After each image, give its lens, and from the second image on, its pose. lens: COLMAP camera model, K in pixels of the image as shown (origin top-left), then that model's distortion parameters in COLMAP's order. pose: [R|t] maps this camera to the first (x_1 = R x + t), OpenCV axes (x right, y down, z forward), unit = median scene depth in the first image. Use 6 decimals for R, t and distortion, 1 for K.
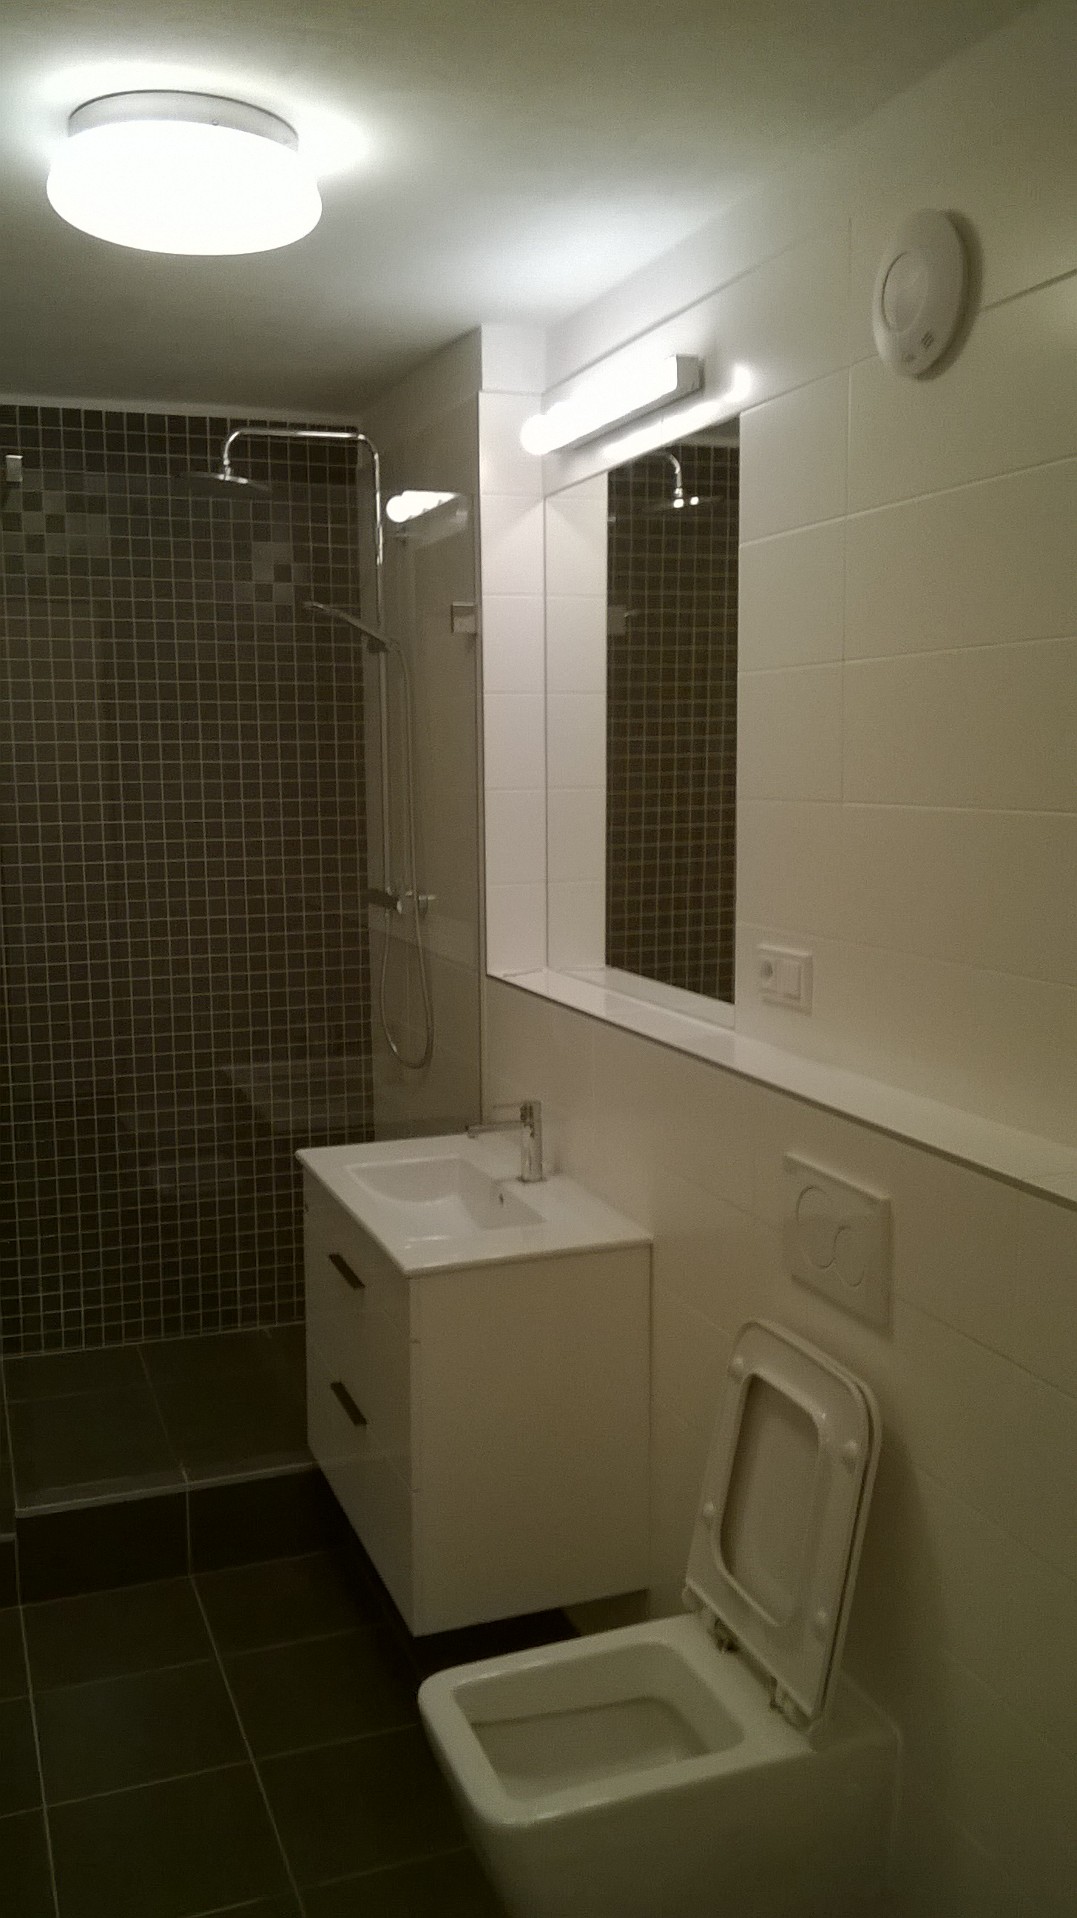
lens RADIAL K [[1620.0, 0, 550.8], [0, 1620.0, 947.4], [0, 0, 1]] dist [0.039276, -0.078316]
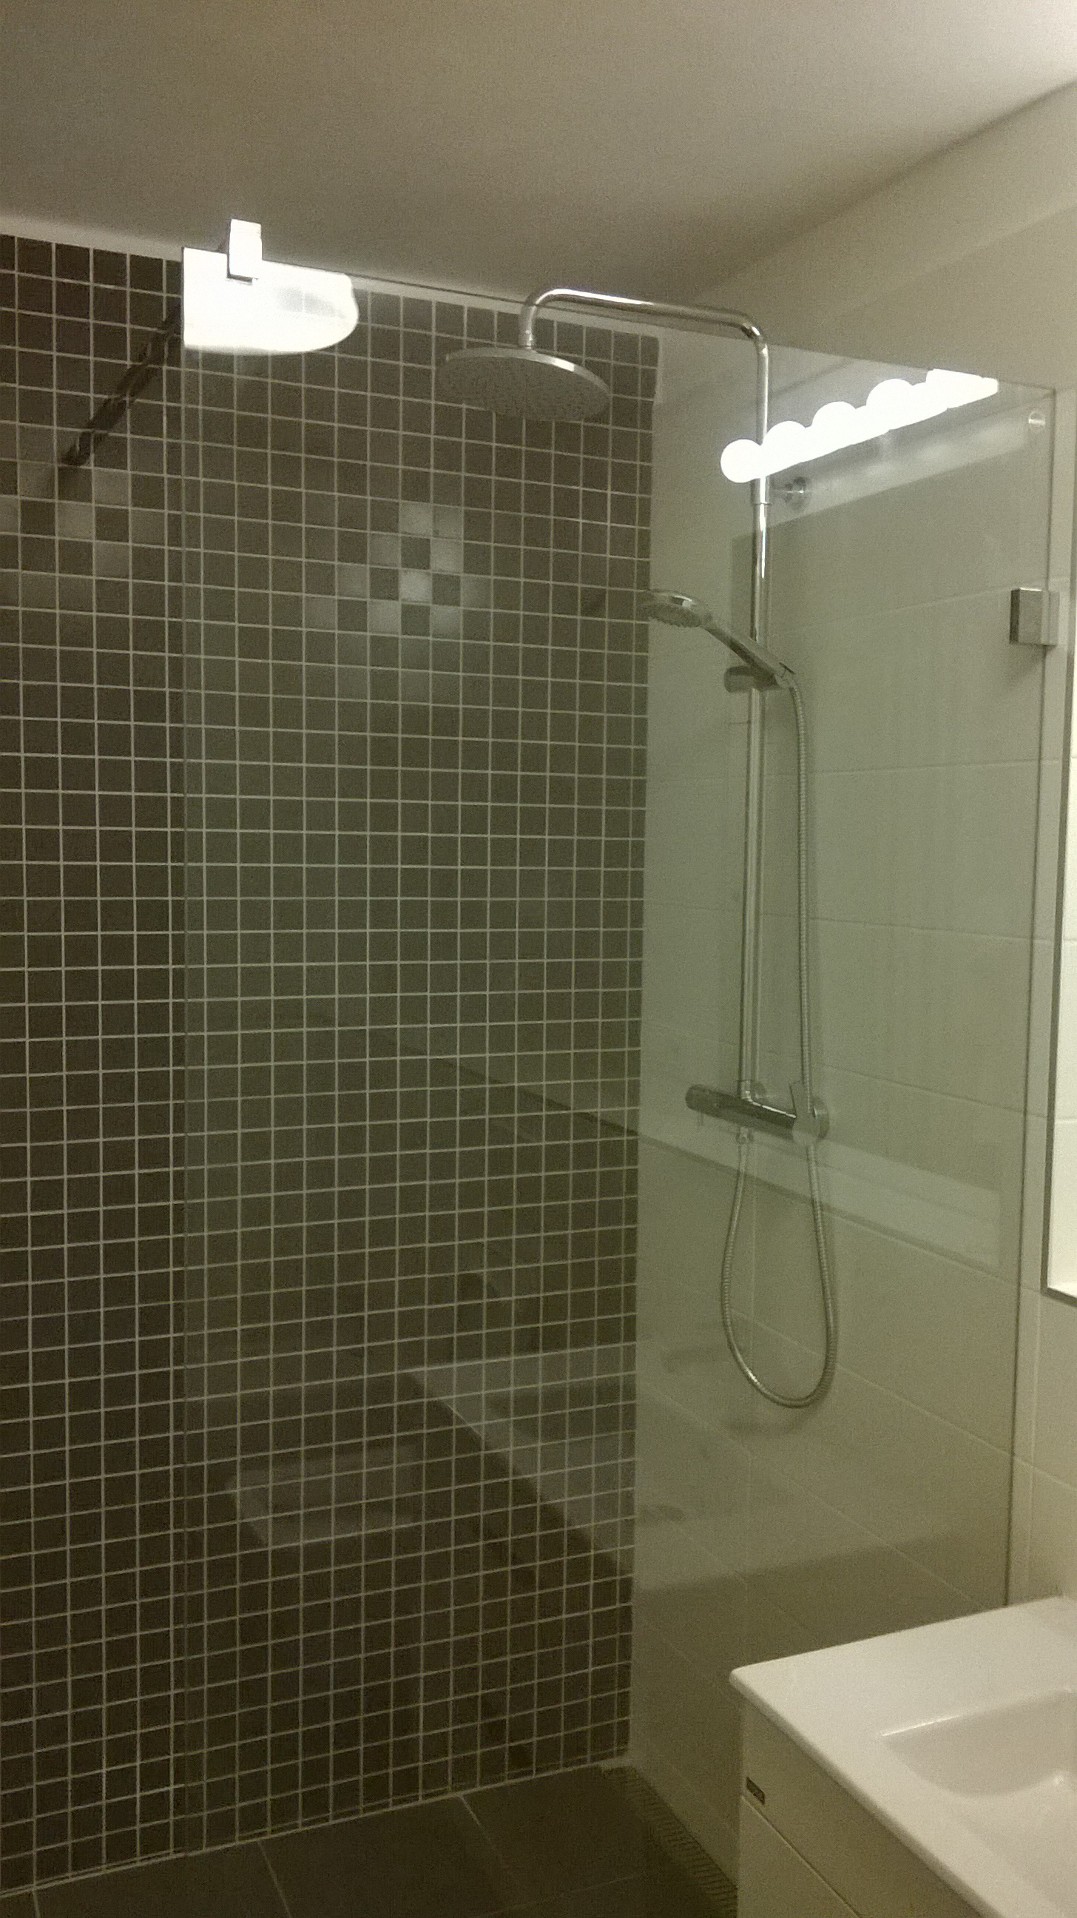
lens RADIAL K [[1620.0, 0, 524.3], [0, 1620.0, 952.4], [0, 0, 1]] dist [0.039276, -0.078316]
pose [[0.998930, 0.018450, 0.042412, -0.189065], [-0.016079, 0.998324, -0.055594, -0.048286], [-0.043366, 0.054852, 0.997552, 0.386924]]
